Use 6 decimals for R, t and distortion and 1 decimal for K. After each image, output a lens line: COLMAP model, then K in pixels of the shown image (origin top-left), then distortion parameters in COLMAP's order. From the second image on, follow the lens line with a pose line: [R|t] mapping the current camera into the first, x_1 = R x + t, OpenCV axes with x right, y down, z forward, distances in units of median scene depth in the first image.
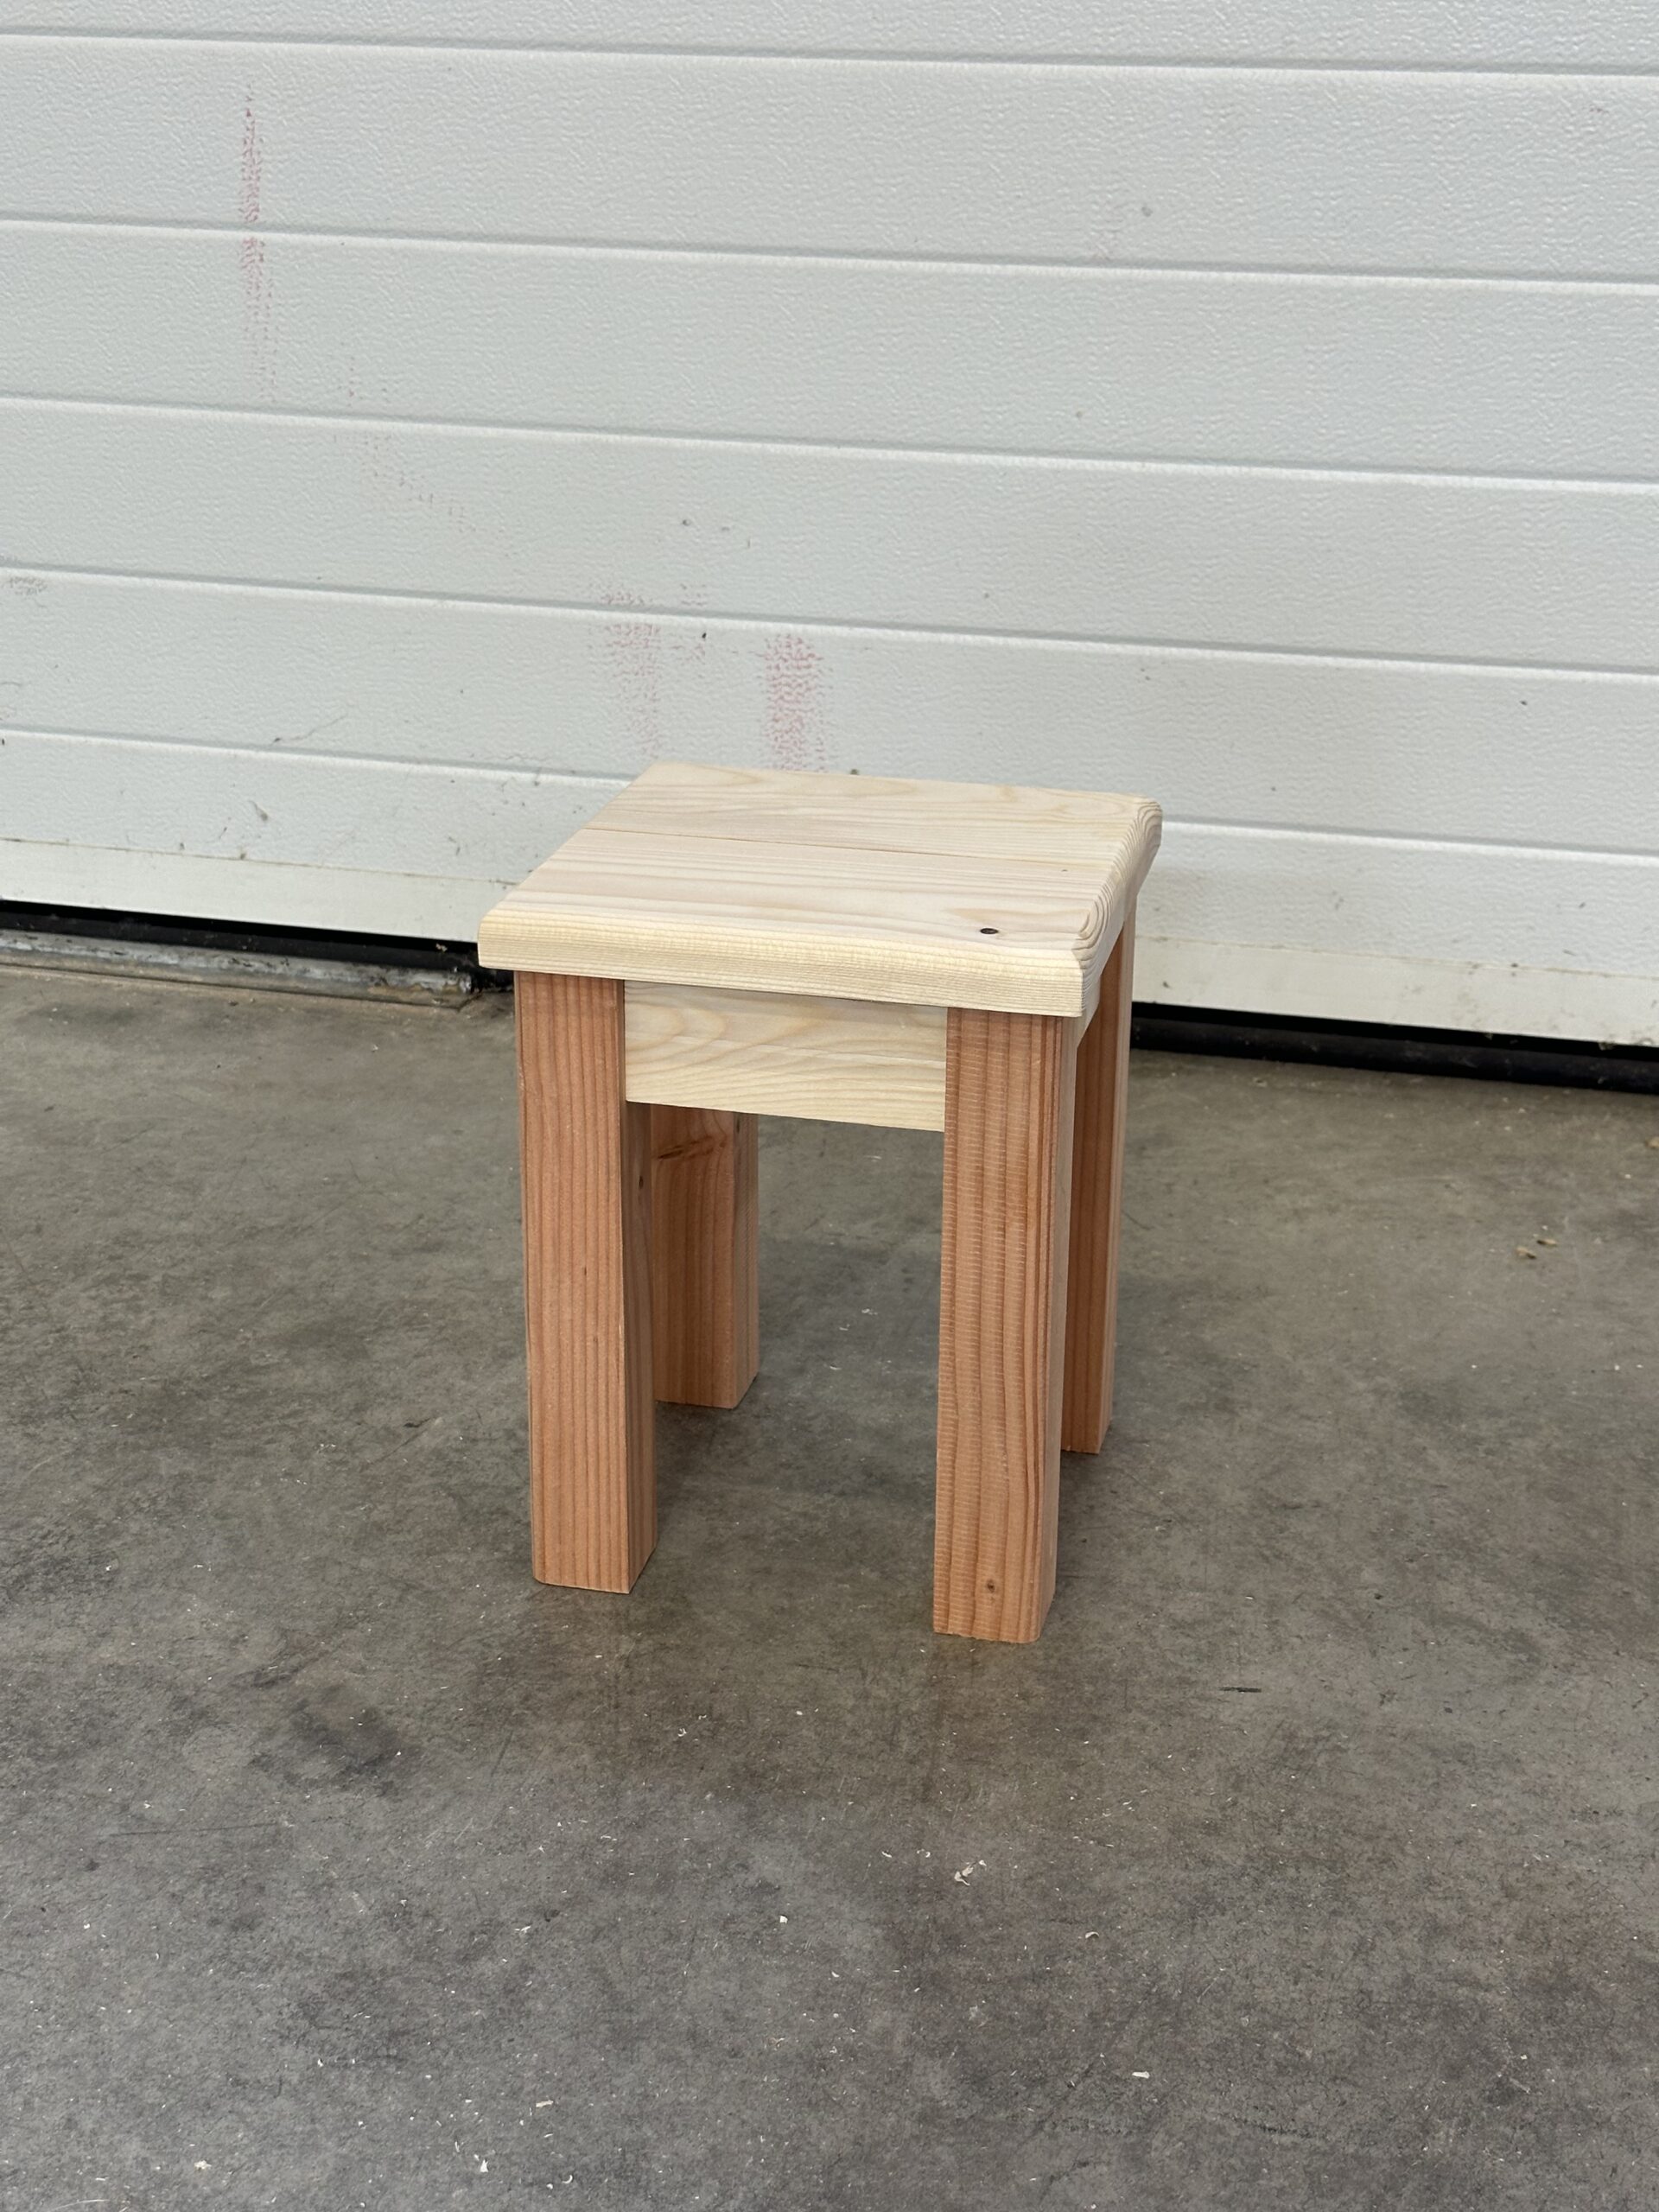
lens RADIAL K [[3095.7, 0, 850.9], [0, 3095.7, 1113.8], [0, 0, 1]] dist [0.115682, 0.000000]
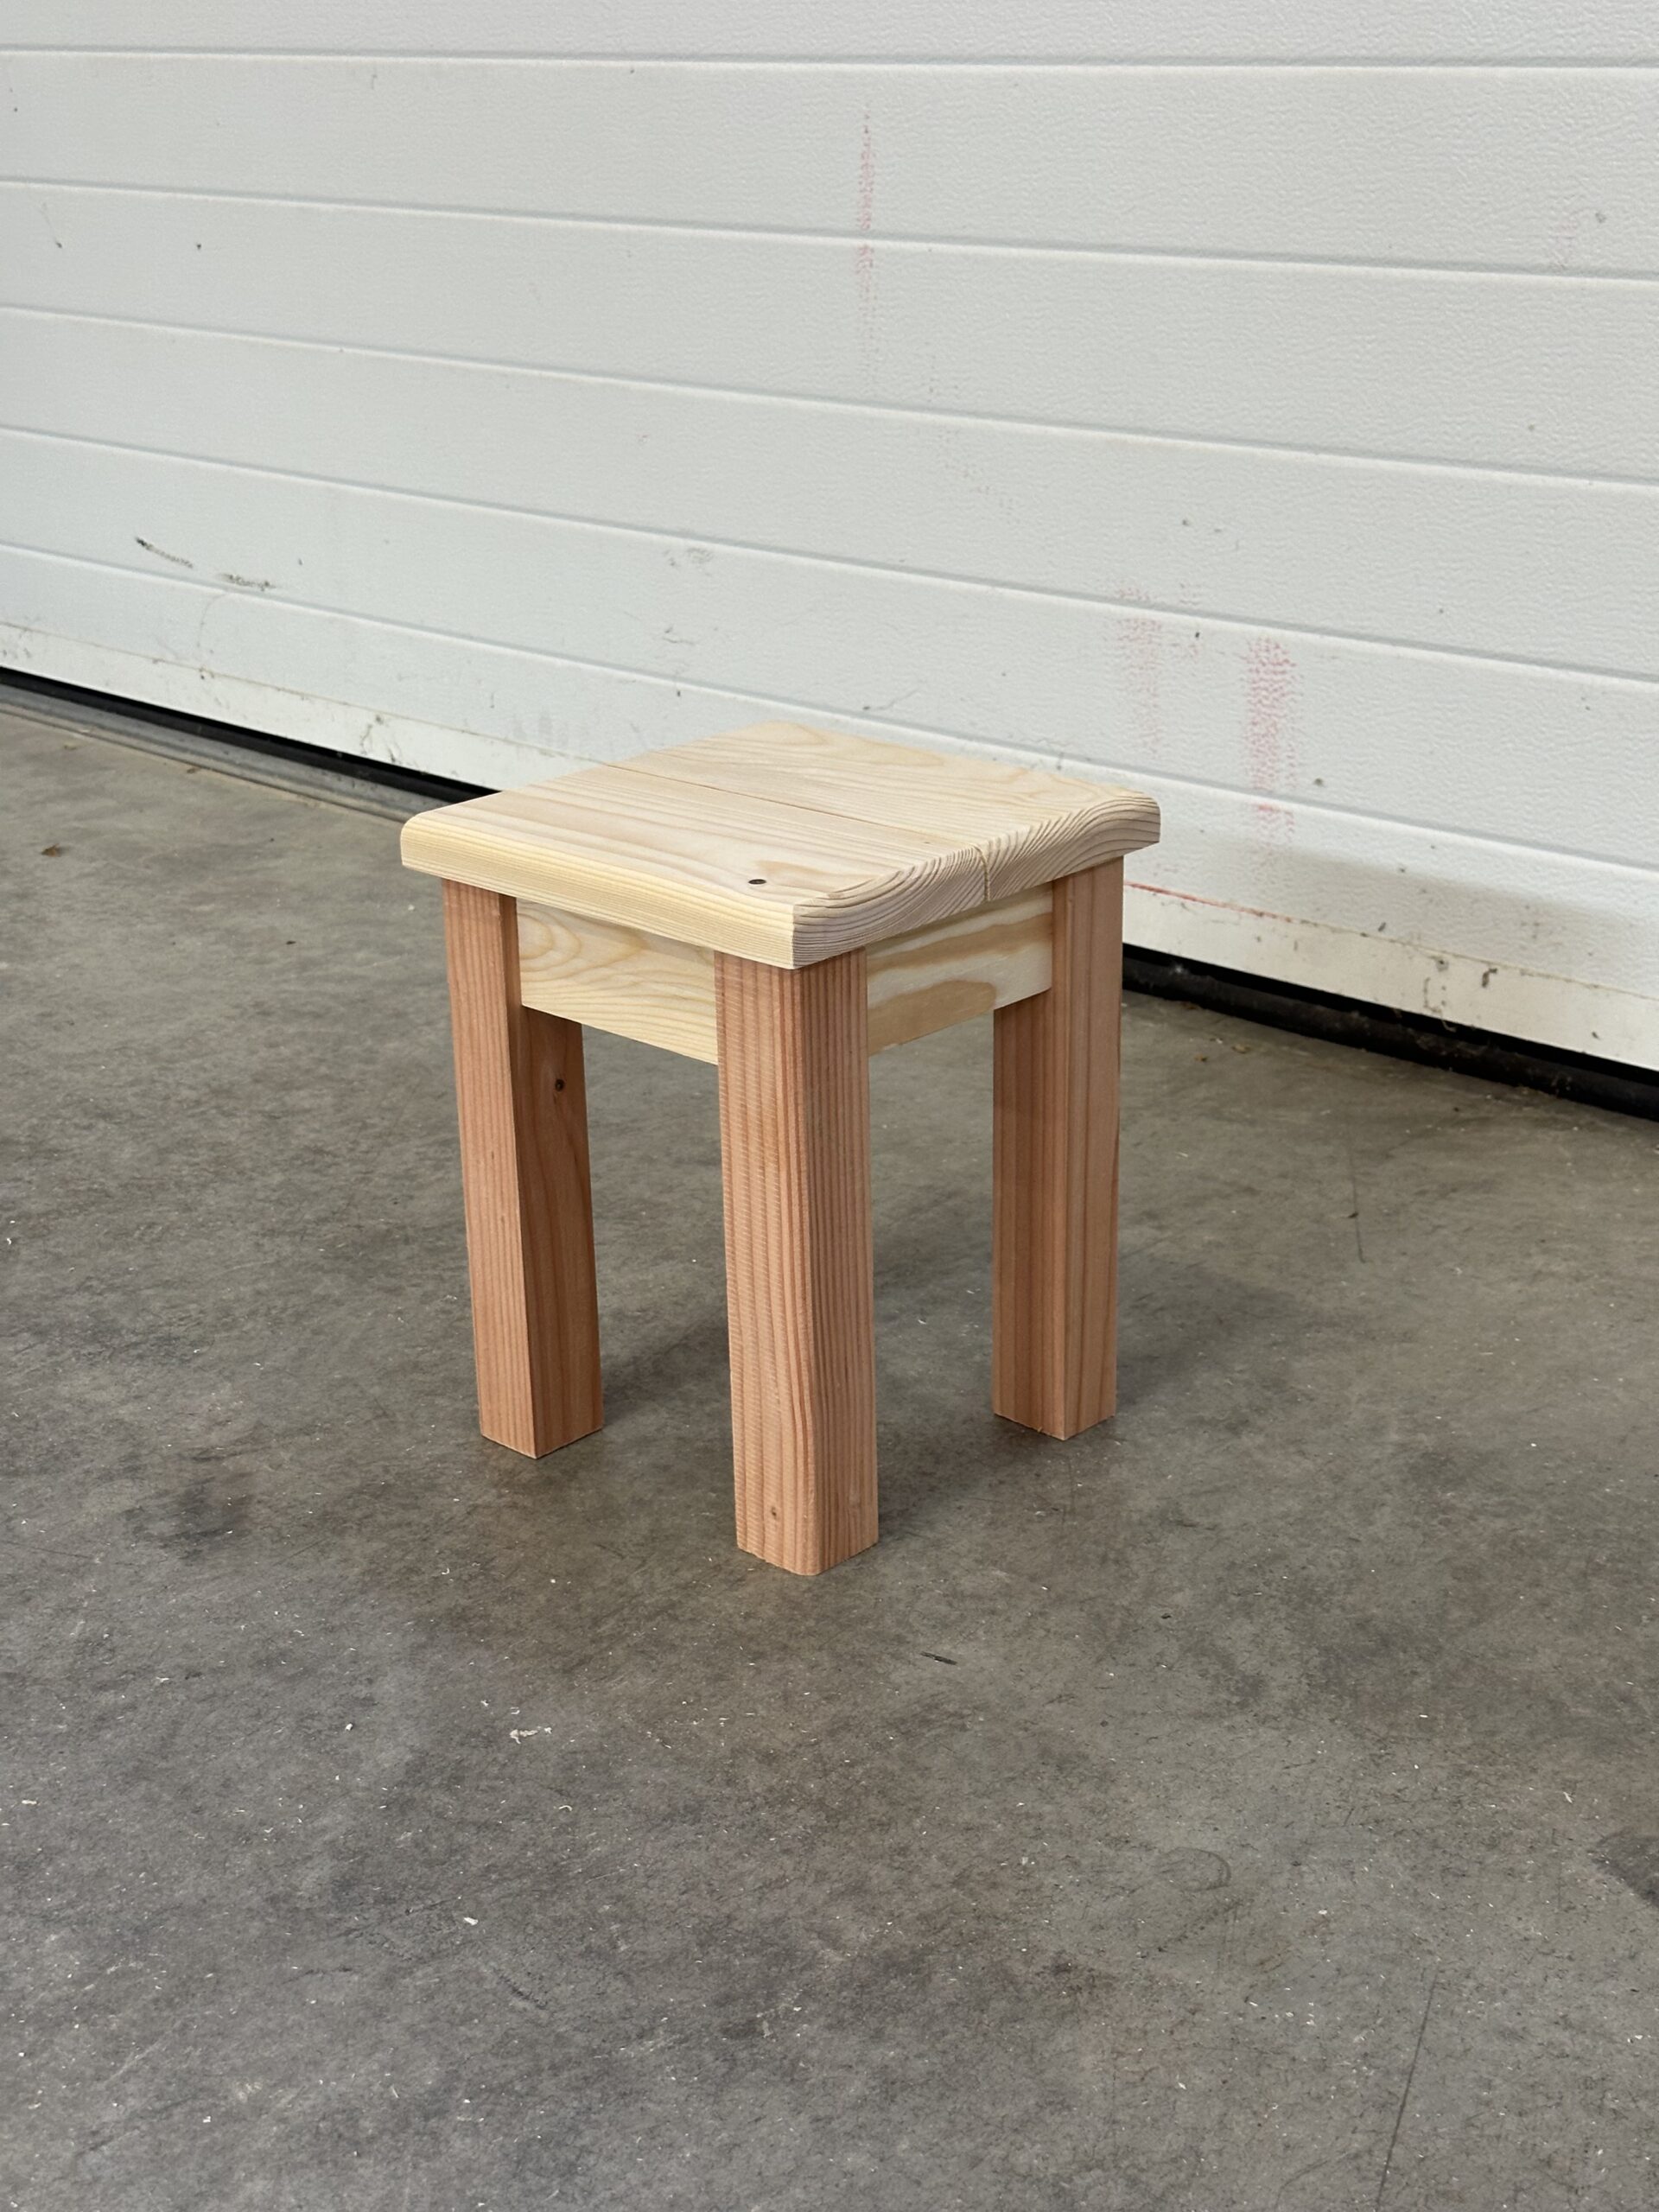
lens RADIAL K [[3095.7, 0, 818.3], [0, 3095.7, 1115.6], [0, 0, 1]] dist [0.115682, 0.000000]
pose [[0.861715, 0.147442, -0.485498, 0.446539], [-0.152800, 0.987838, 0.028793, -0.010593], [0.483839, 0.049373, 0.873763, 0.069208]]
